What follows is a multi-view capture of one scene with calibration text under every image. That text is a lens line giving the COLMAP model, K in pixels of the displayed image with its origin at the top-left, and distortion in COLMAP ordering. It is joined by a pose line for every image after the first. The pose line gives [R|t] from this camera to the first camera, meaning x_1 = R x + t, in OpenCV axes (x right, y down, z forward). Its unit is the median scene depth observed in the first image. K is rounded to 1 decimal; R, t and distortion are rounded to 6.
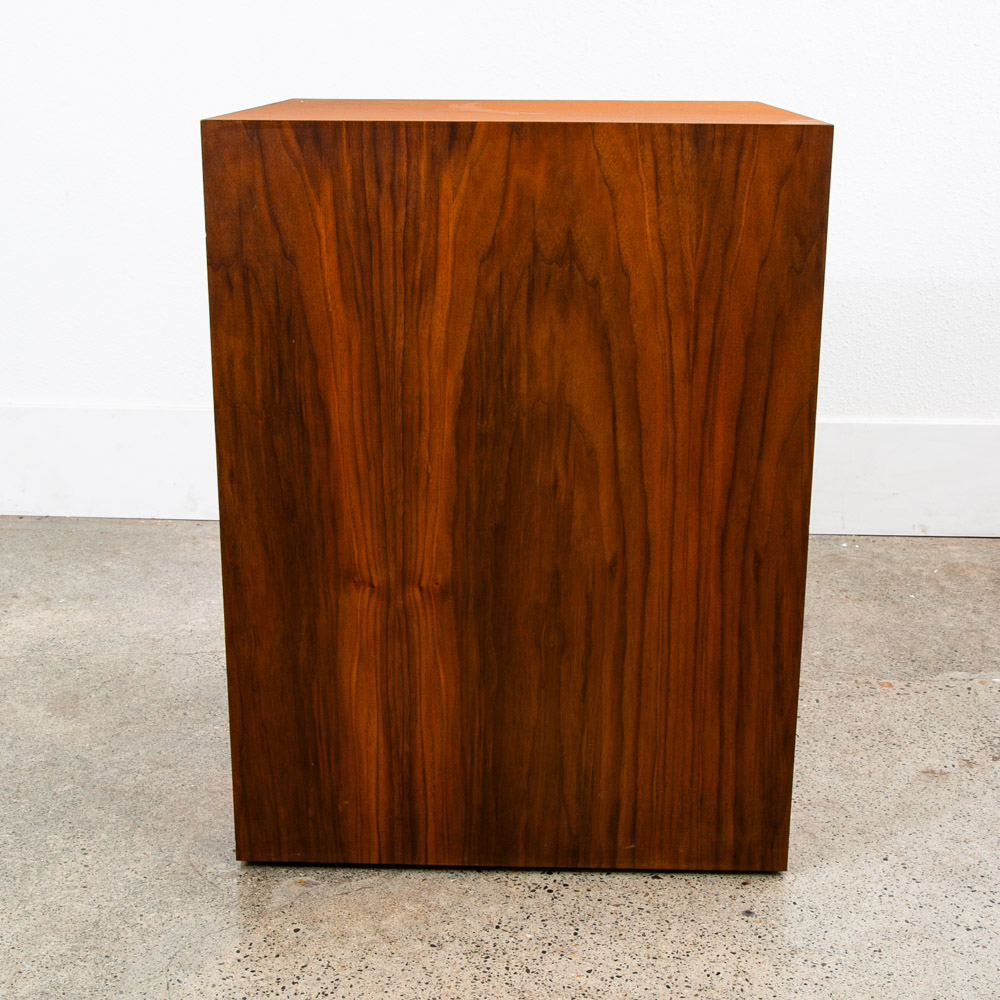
lens RADIAL K [[1511.9, 0, 503.5], [0, 1511.9, 480.4], [0, 0, 1]] dist [-0.007394, 0.000000]
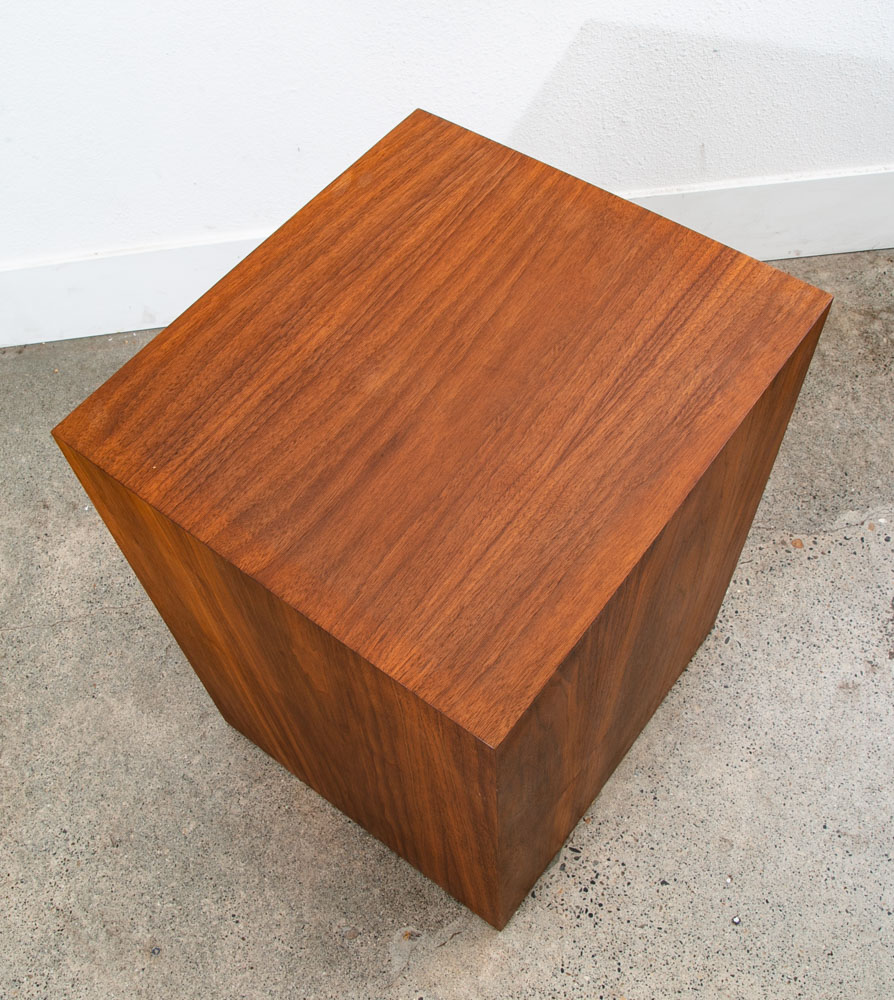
lens RADIAL K [[1061.8, 0, 430.4], [0, 1061.8, 512.8], [0, 0, 1]] dist [-0.096597, 0.000000]
pose [[0.987301, -0.157736, 0.018863, -0.065991], [0.107547, 0.751058, 0.651419, -0.574415], [-0.116920, -0.641118, 0.758484, 0.490369]]
